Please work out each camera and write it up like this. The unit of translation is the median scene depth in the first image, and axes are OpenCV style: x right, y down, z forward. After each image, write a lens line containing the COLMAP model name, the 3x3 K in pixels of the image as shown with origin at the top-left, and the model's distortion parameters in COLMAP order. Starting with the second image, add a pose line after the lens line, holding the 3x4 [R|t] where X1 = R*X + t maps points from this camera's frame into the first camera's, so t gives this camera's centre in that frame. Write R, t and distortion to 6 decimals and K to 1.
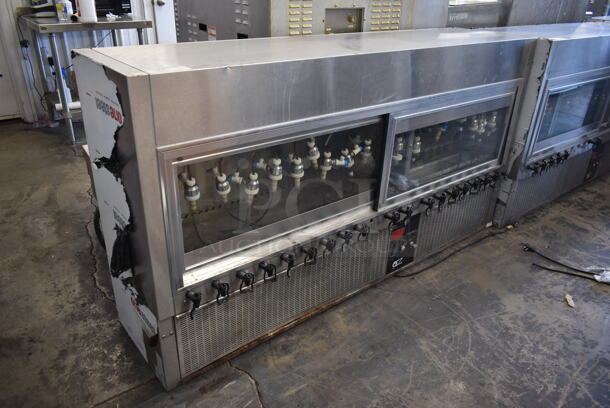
lens RADIAL K [[463.6, 0, 306.5], [0, 463.6, 201.9], [0, 0, 1]] dist [-0.009745, -0.003175]
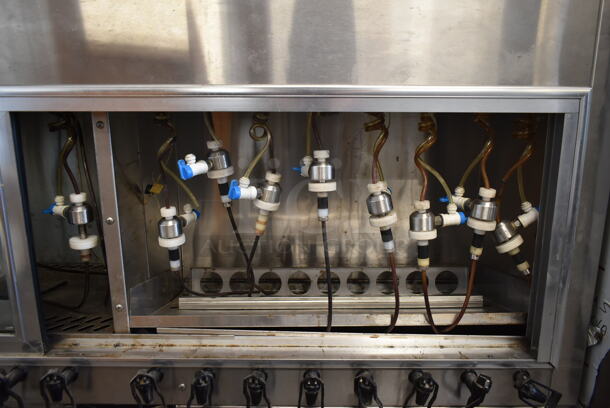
lens RADIAL K [[463.6, 0, 309.4], [0, 463.6, 203.5], [0, 0, 1]] dist [-0.009745, -0.003175]
pose [[0.771185, 0.109386, -0.627144, 0.622701], [-0.254191, 0.956100, -0.145809, -0.124144], [0.583662, 0.271860, 0.765134, 0.810049]]
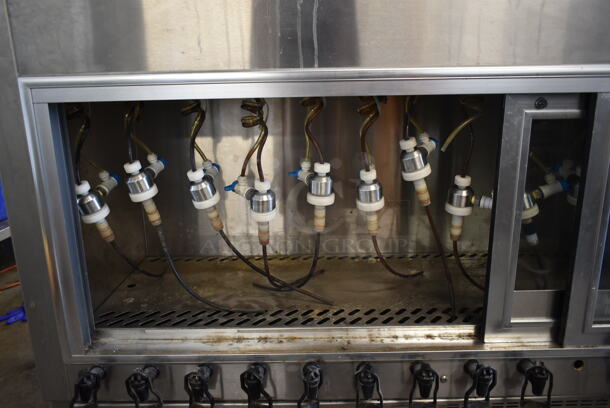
lens RADIAL K [[463.6, 0, 307.5], [0, 463.6, 208.5], [0, 0, 1]] dist [-0.009745, -0.003175]
pose [[0.769815, 0.110248, -0.628673, 0.195118], [-0.237190, 0.963846, -0.121415, 0.014200], [0.592558, 0.242583, 0.768133, 0.505802]]
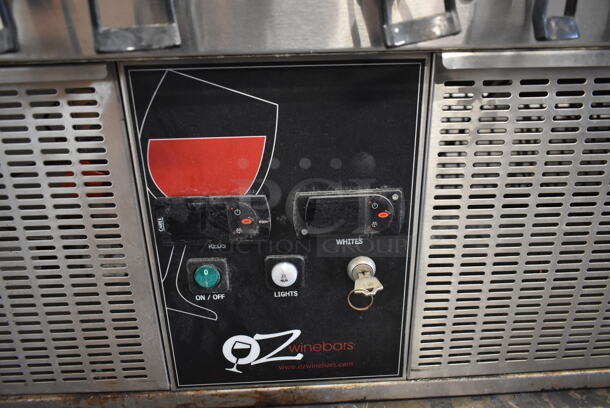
lens RADIAL K [[463.6, 0, 321.0], [0, 463.6, 202.9], [0, 0, 1]] dist [-0.009745, -0.003175]
pose [[0.808363, 0.174795, -0.562135, 0.350442], [-0.220432, 0.975306, -0.013716, 0.081862], [0.545856, 0.135000, 0.826932, 0.965454]]
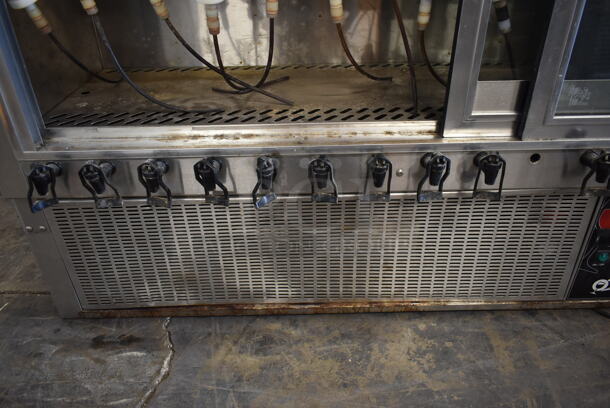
lens RADIAL K [[463.6, 0, 305.3], [0, 463.6, 199.8], [0, 0, 1]] dist [-0.009745, -0.003175]
pose [[0.779769, 0.285528, -0.557166, 0.218278], [-0.231001, 0.958368, 0.167838, 0.054300], [0.581892, -0.002170, 0.813263, 0.542896]]
